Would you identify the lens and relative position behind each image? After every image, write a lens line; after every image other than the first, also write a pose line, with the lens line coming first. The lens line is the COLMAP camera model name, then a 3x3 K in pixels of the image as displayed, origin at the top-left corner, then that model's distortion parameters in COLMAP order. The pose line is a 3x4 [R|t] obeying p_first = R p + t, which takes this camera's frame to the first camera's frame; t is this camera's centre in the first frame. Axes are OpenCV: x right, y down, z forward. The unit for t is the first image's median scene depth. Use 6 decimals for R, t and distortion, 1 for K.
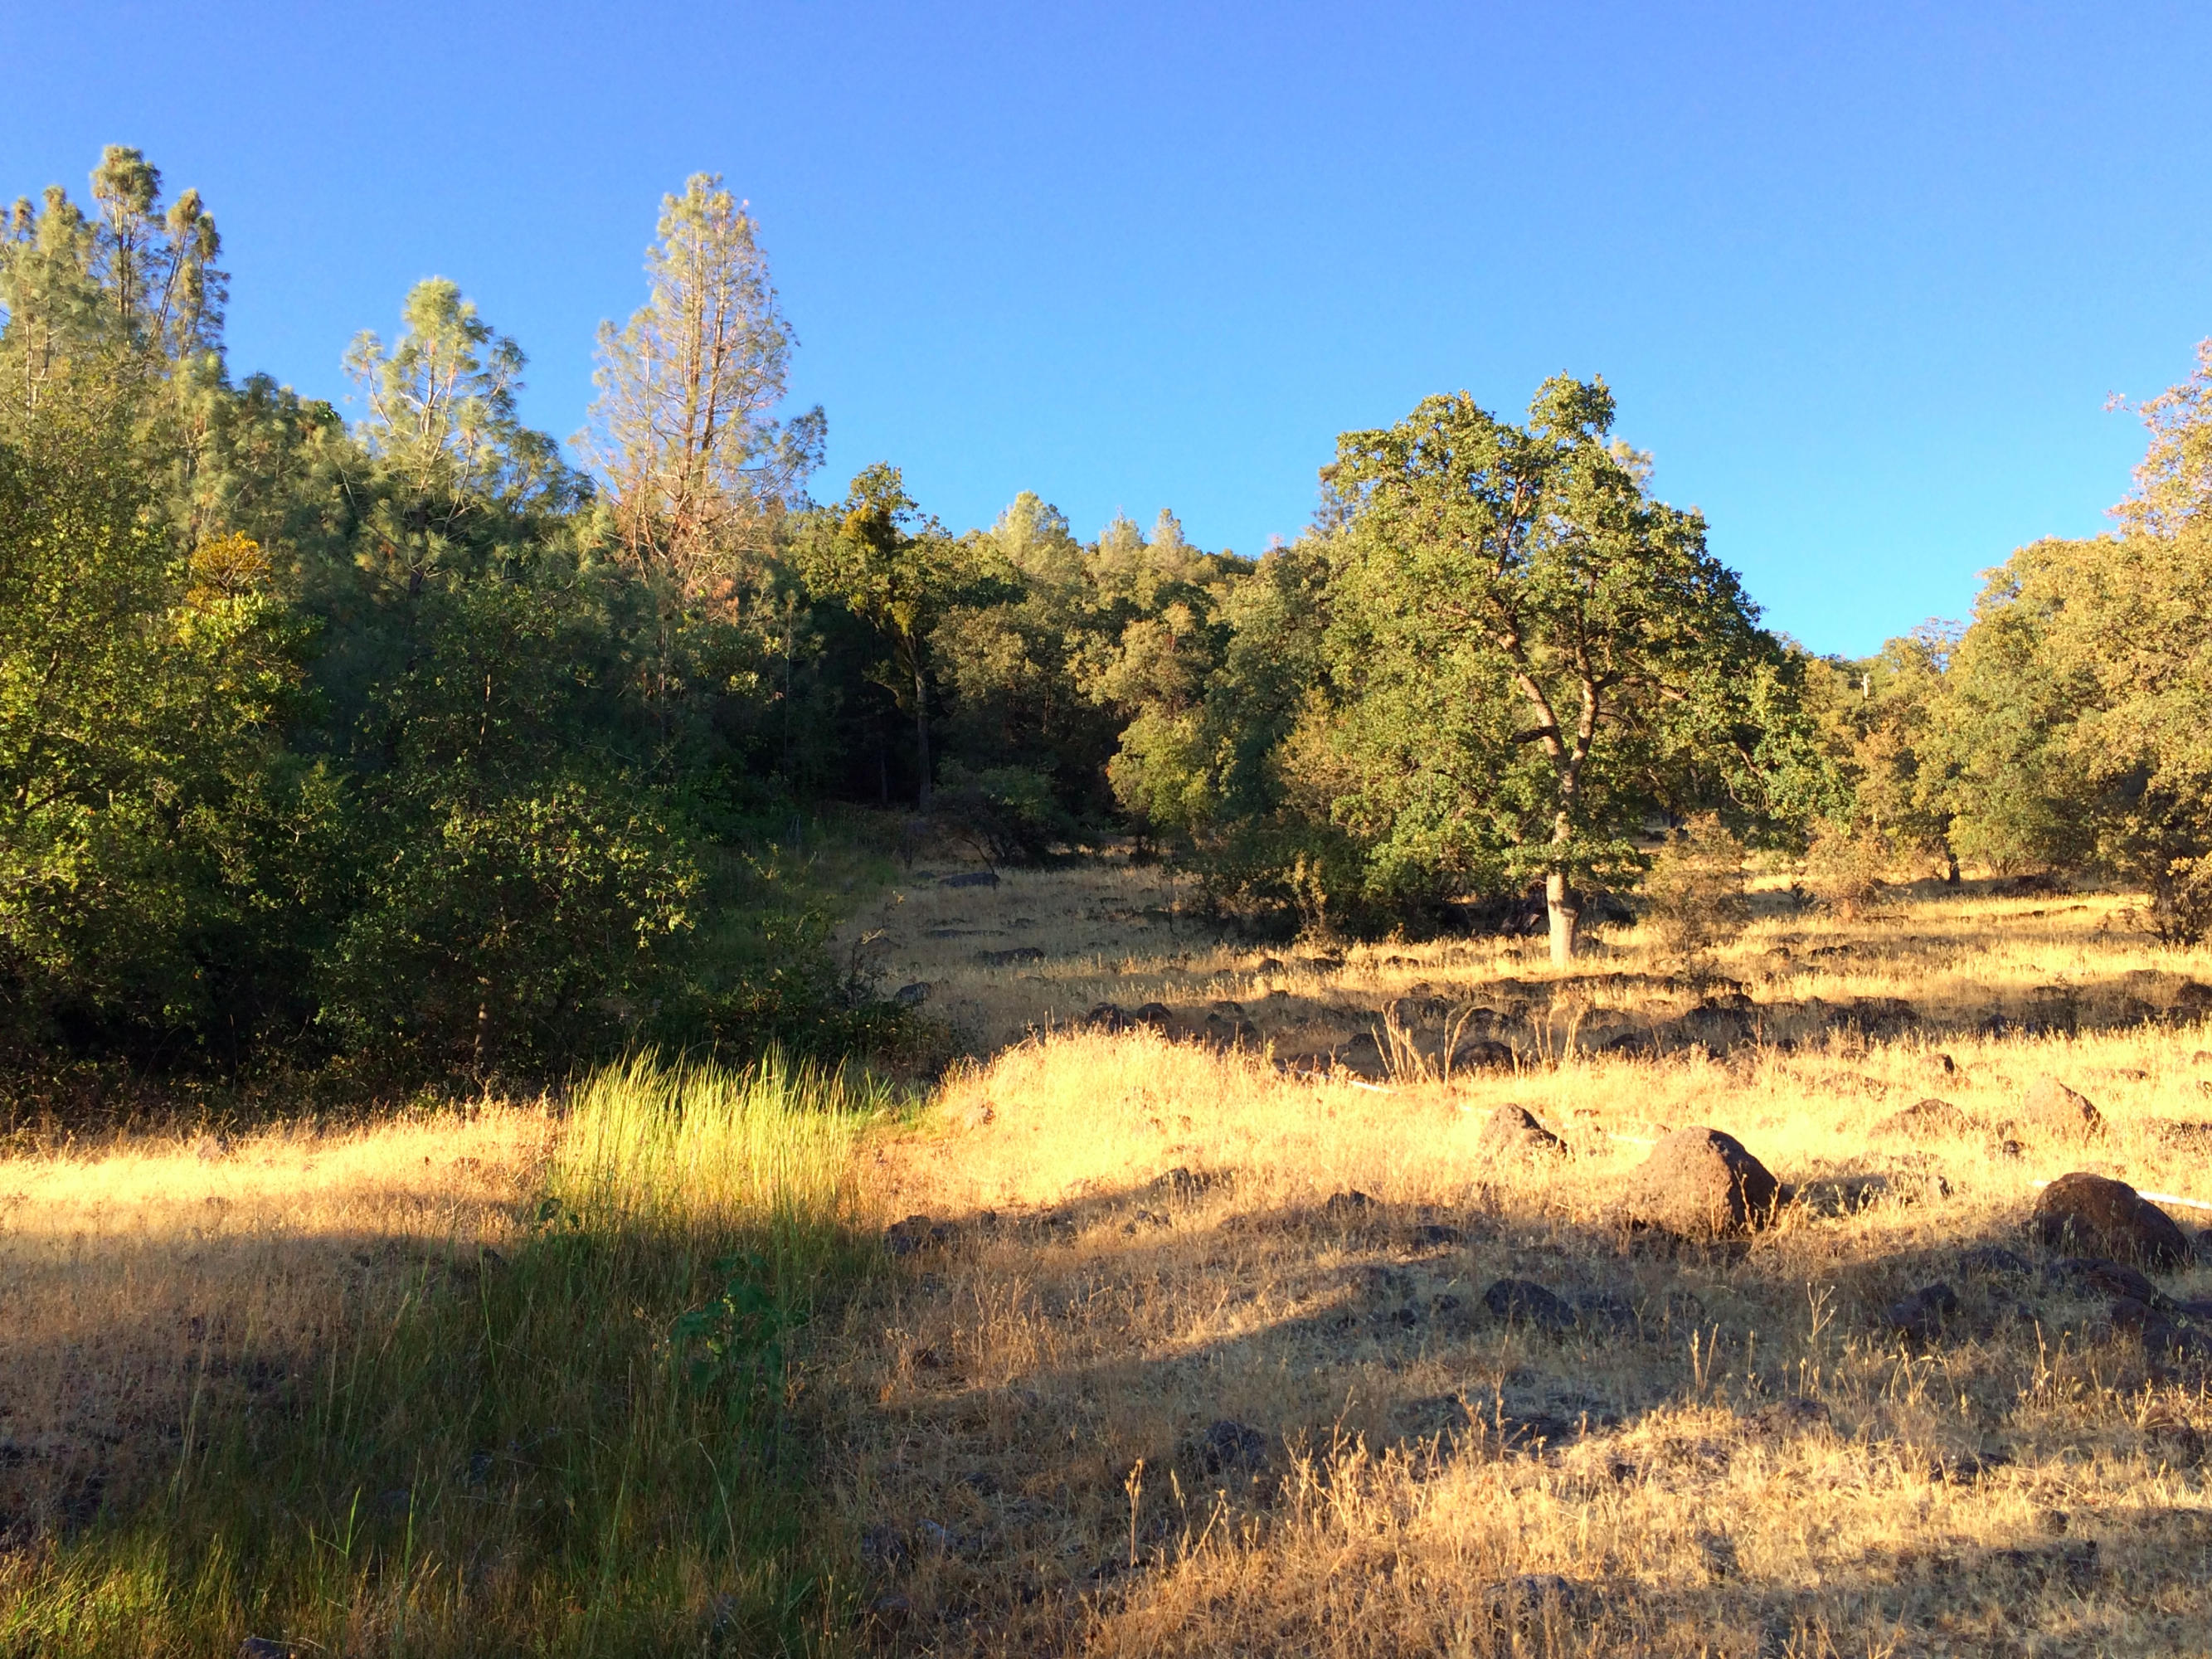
lens RADIAL K [[2147.6, 0, 1106.0], [0, 2147.6, 829.5], [0, 0, 1]] dist [0.045271, 0.017597]
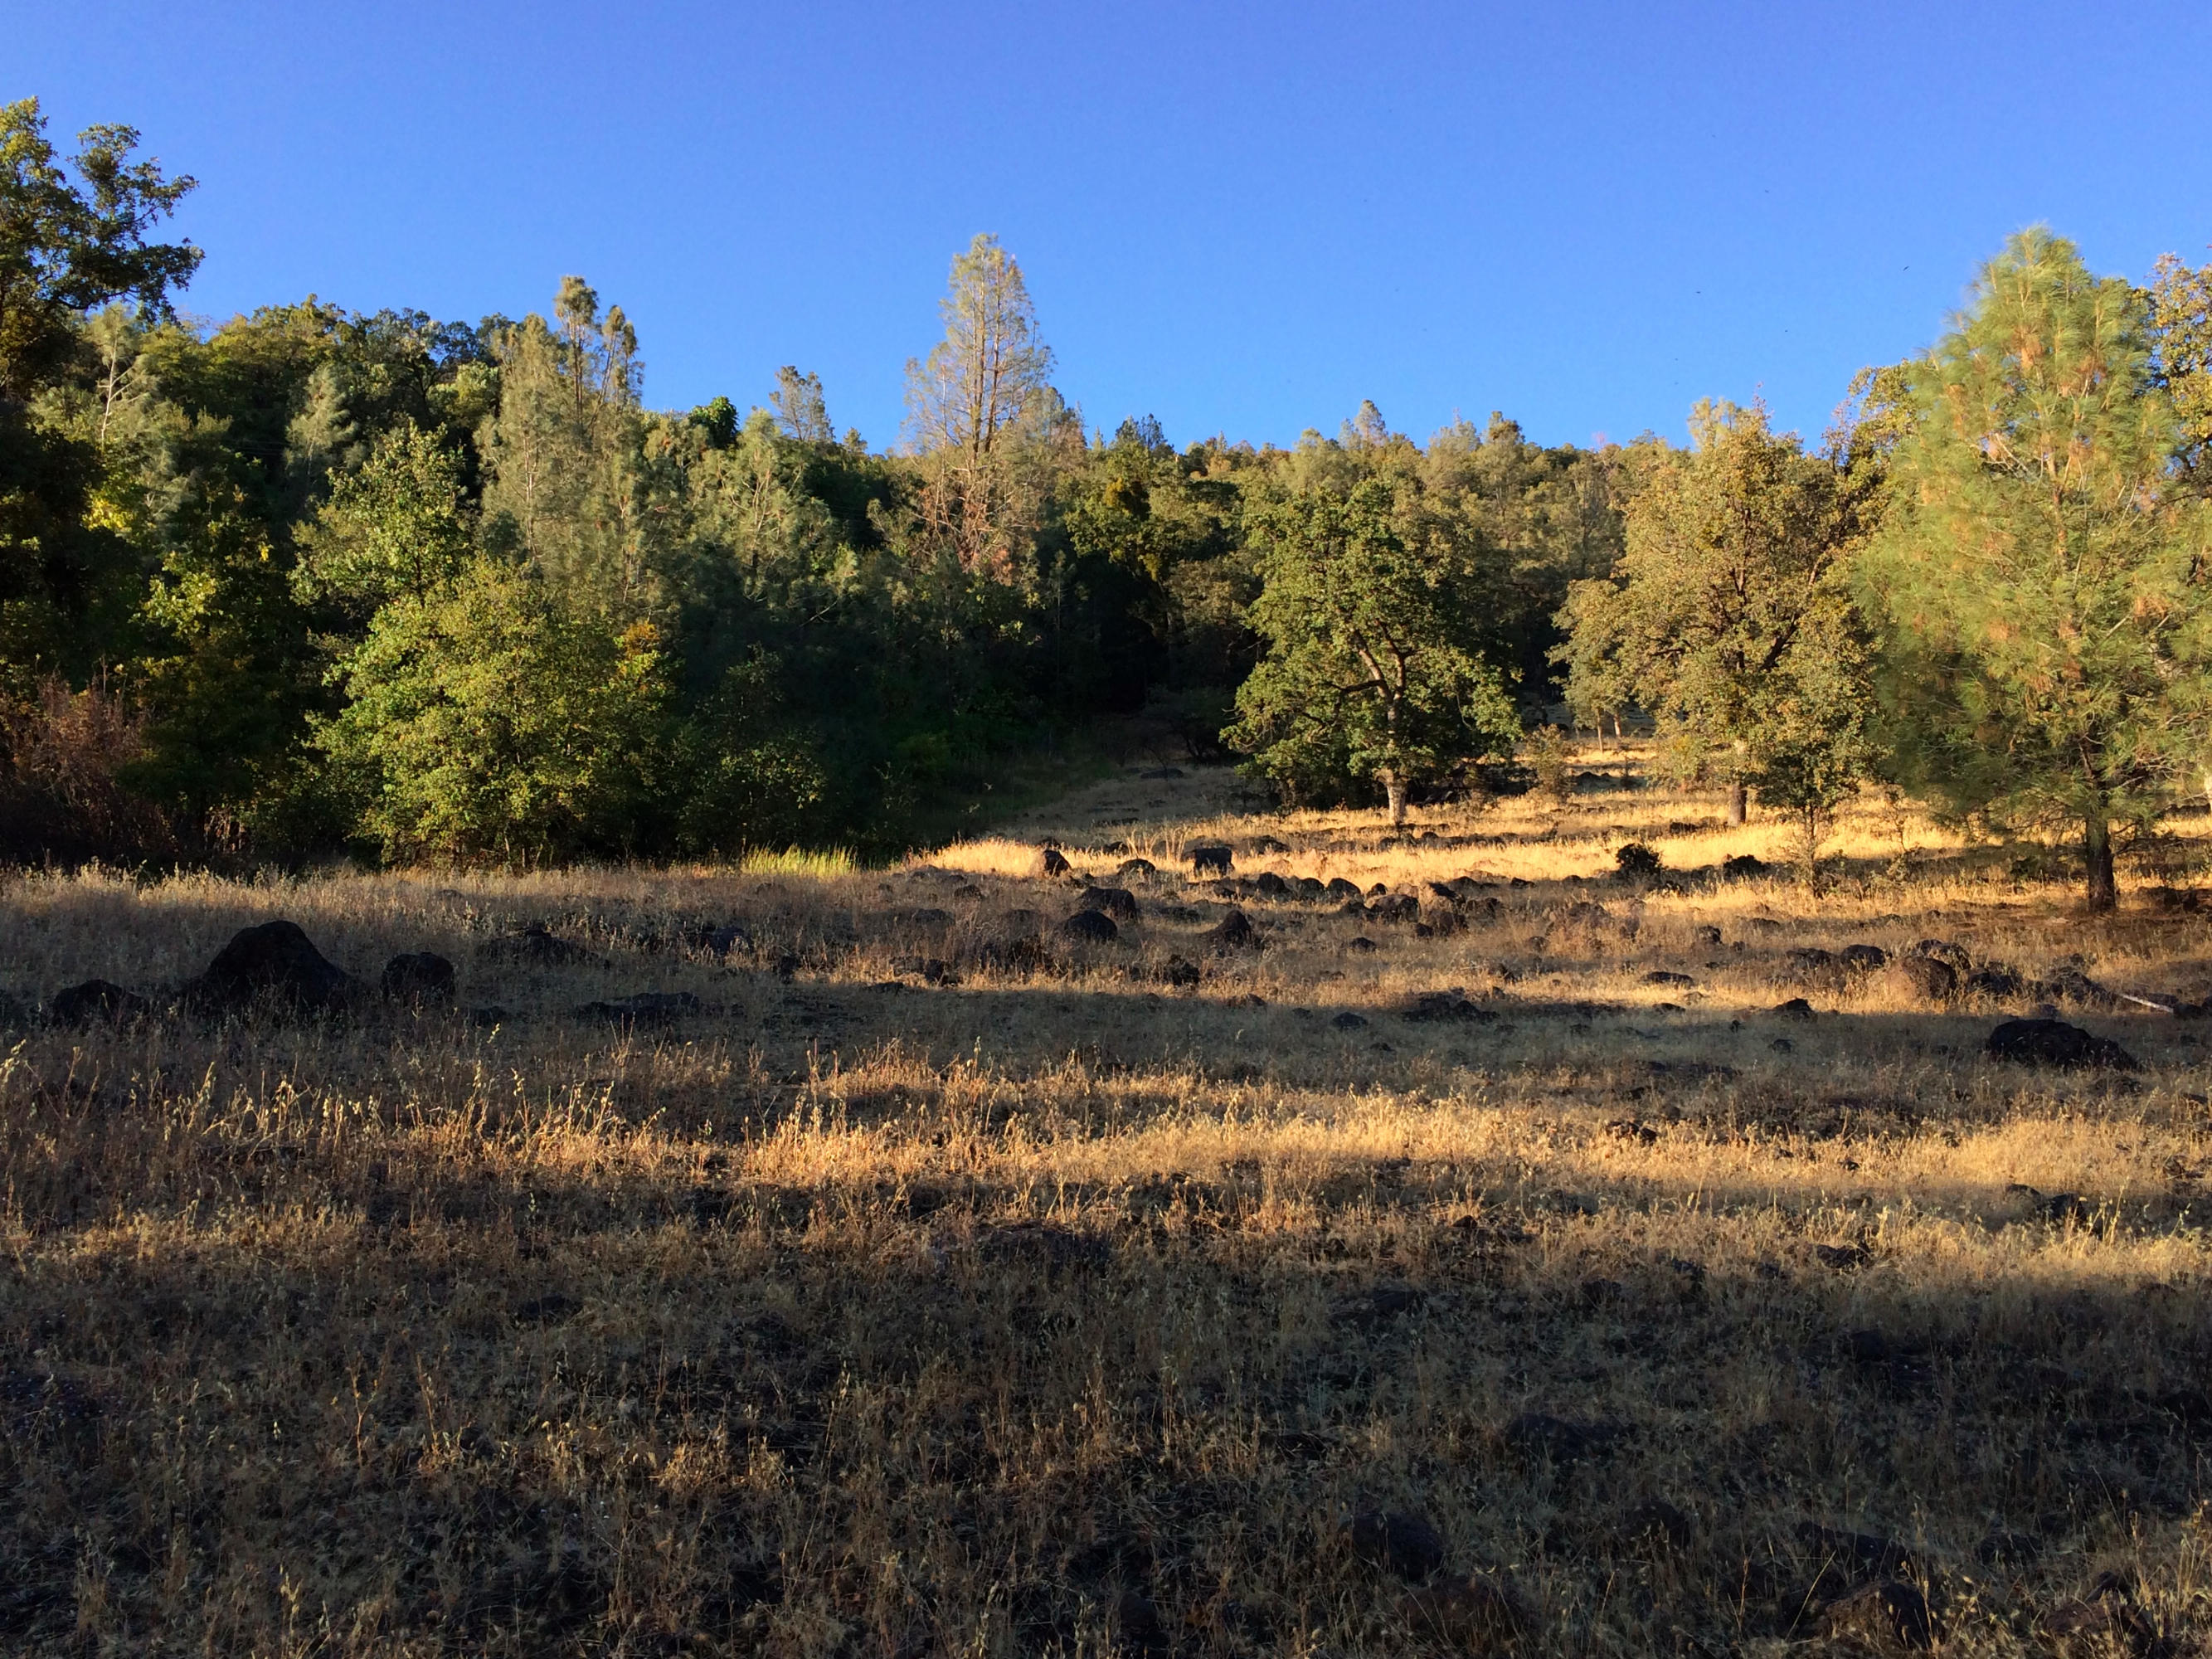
lens RADIAL K [[2147.6, 0, 1106.0], [0, 2147.6, 829.5], [0, 0, 1]] dist [0.045271, 0.017597]
pose [[0.983061, -0.012323, -0.182861, 0.129150], [0.021532, 0.998593, 0.048459, -0.007319], [0.182007, -0.051576, 0.981944, -0.302669]]
